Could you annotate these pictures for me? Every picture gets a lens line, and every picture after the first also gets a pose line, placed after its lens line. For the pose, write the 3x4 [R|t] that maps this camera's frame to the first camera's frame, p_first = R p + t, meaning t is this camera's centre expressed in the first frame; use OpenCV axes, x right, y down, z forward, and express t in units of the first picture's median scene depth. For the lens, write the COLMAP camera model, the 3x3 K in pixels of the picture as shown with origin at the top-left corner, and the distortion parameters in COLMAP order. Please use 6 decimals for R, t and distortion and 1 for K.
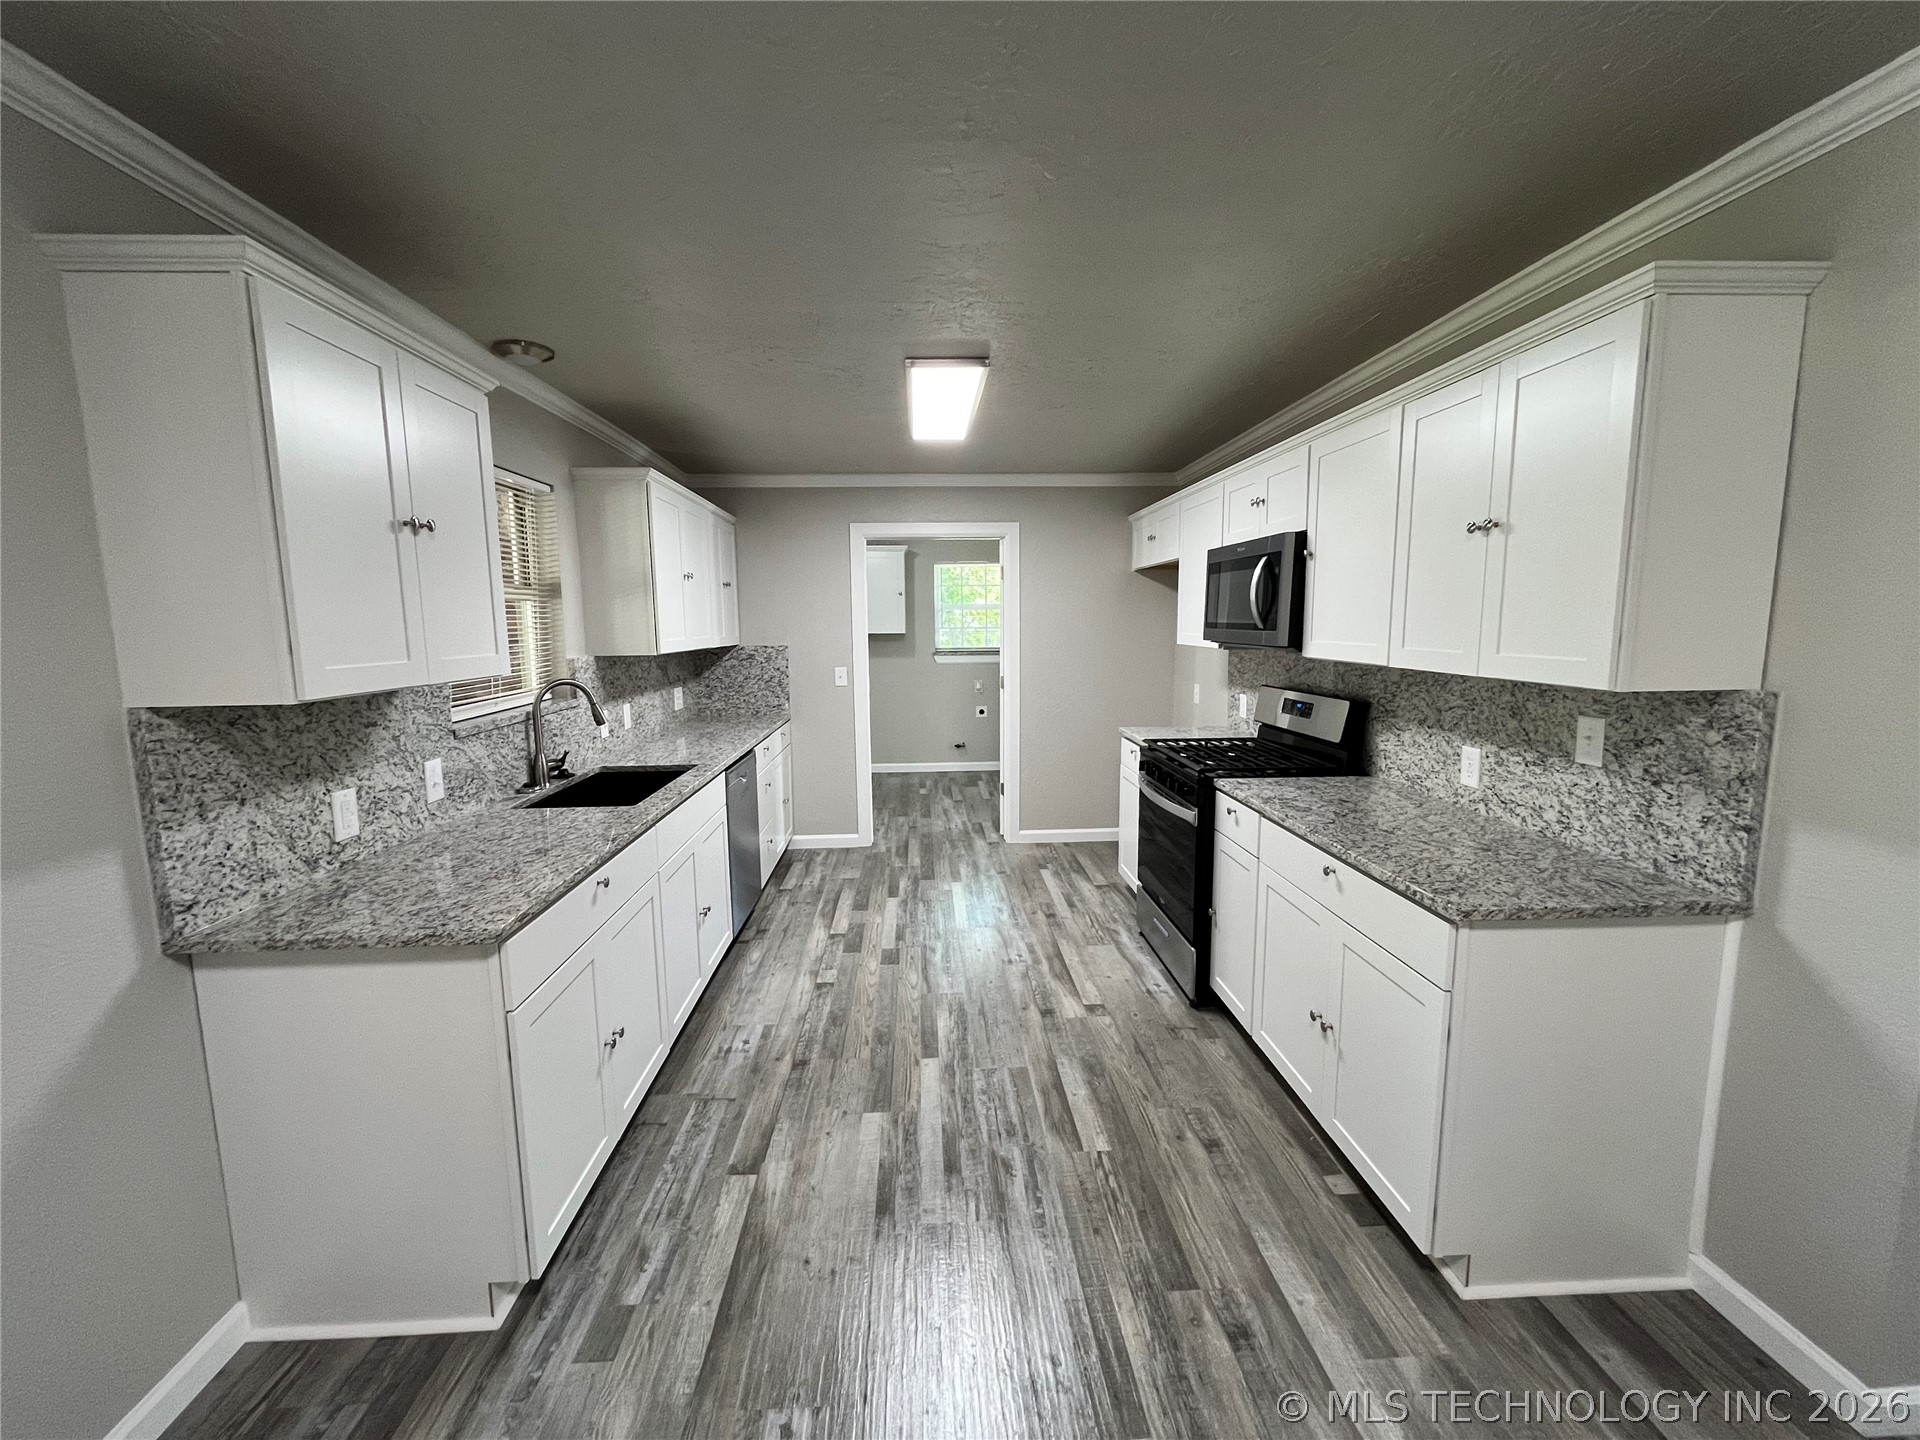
lens RADIAL K [[775.3, 0, 956.2], [0, 775.3, 717.5], [0, 0, 1]] dist [-0.001989, -0.000293]
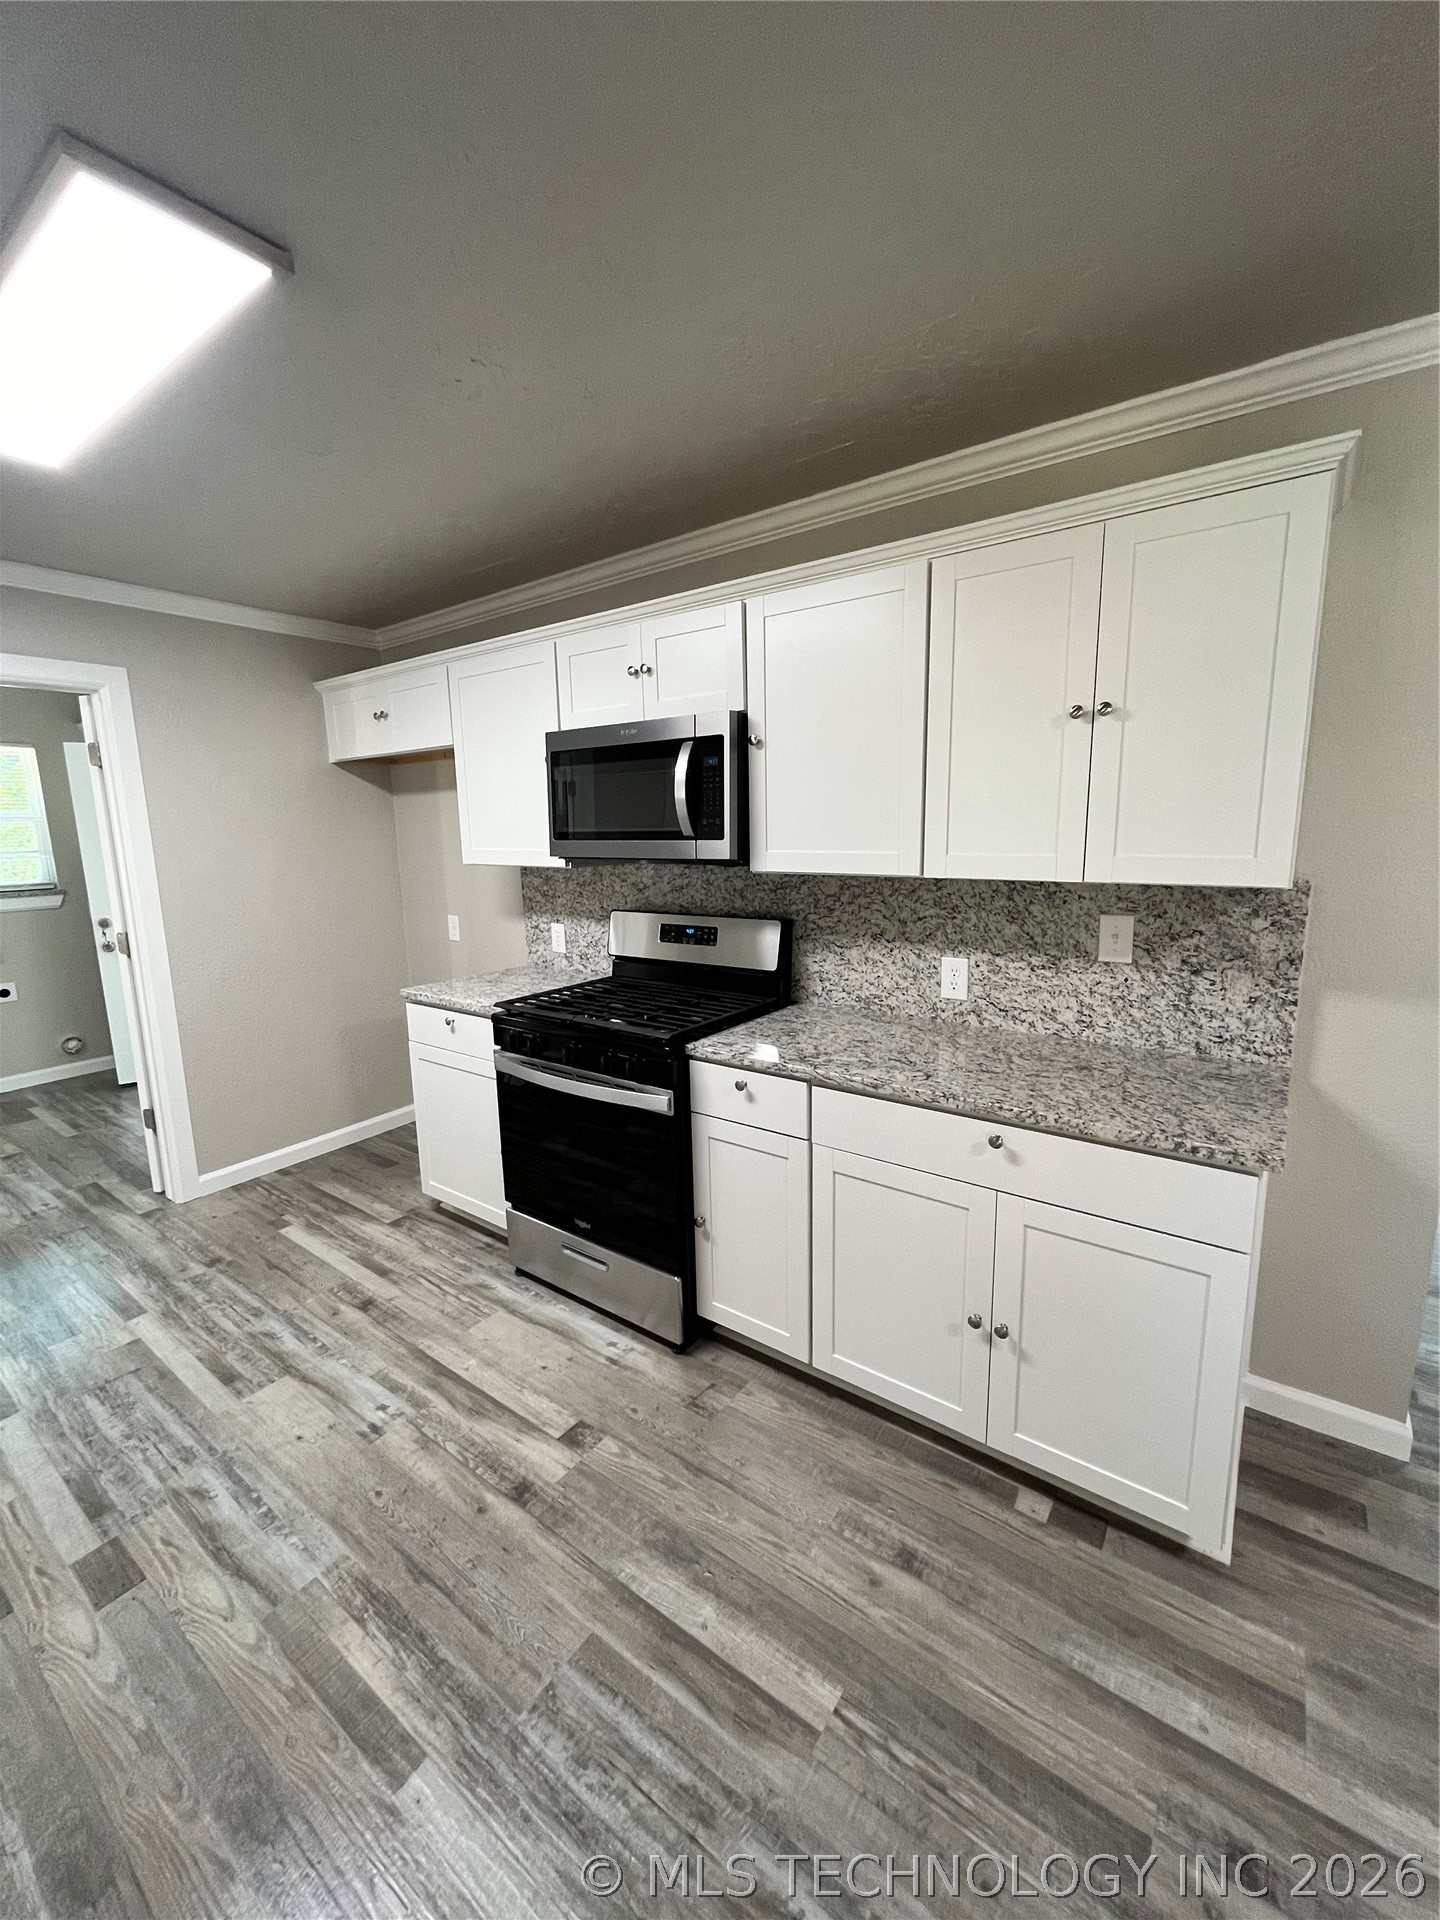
lens RADIAL K [[775.3, 0, 722.3], [0, 775.3, 953.9], [0, 0, 1]] dist [-0.001989, -0.000293]
pose [[0.629194, -0.130942, 0.766139, -0.205566], [0.111694, 0.990709, 0.077594, -0.062346], [-0.769181, 0.036751, 0.637974, 0.539739]]
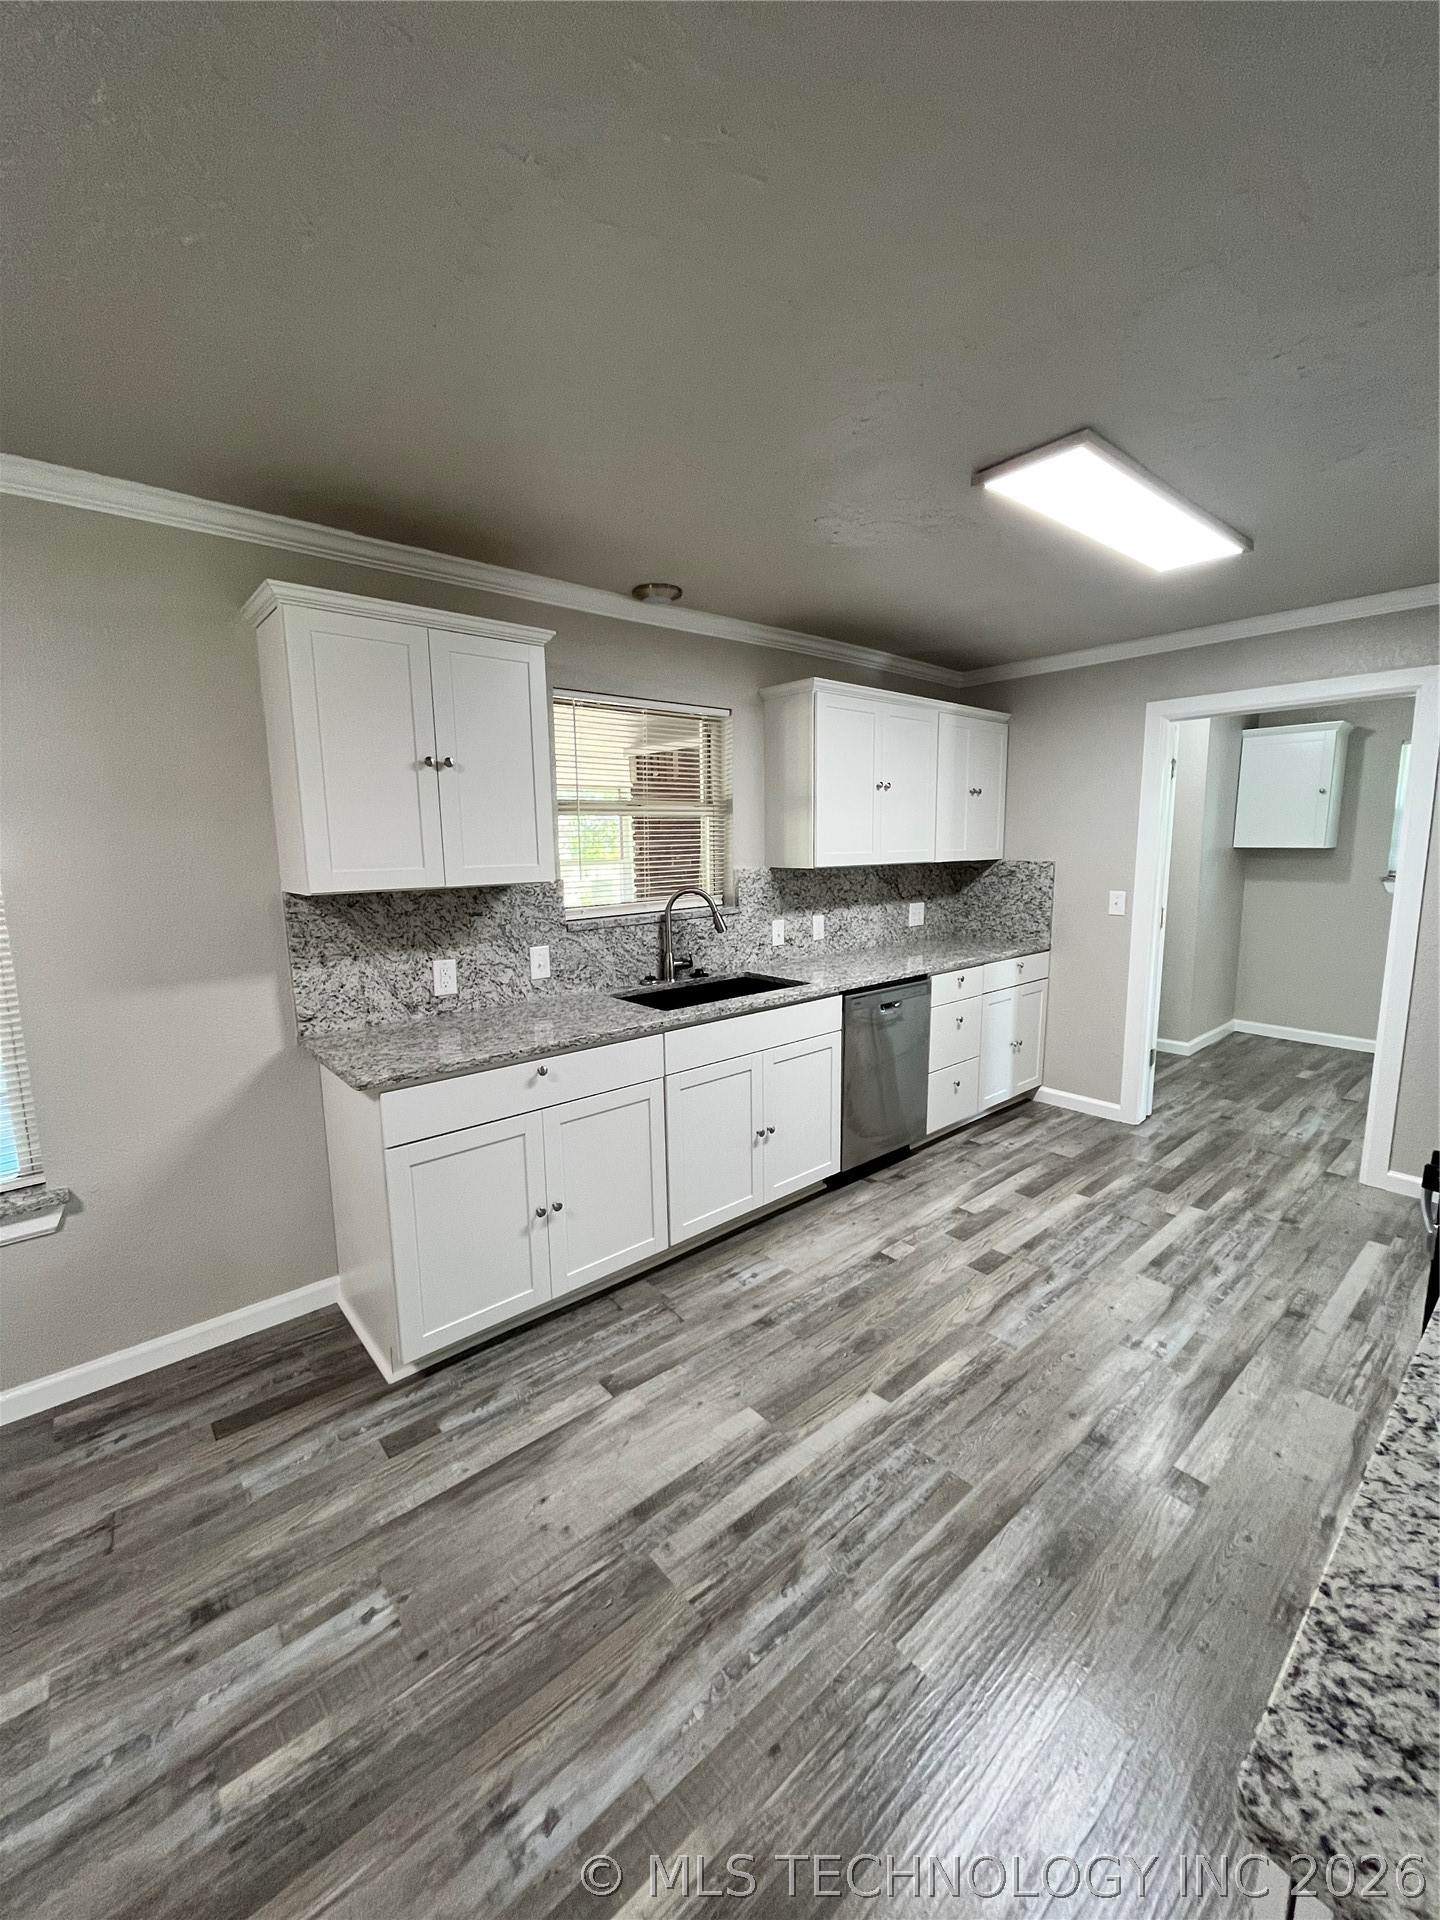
lens RADIAL K [[775.3, 0, 721.8], [0, 775.3, 953.9], [0, 0, 1]] dist [-0.001989, -0.000293]
pose [[0.615030, 0.118887, -0.779490, 0.420288], [-0.091794, 0.992642, 0.078970, -0.050930], [0.783142, 0.022983, 0.621418, 0.376167]]
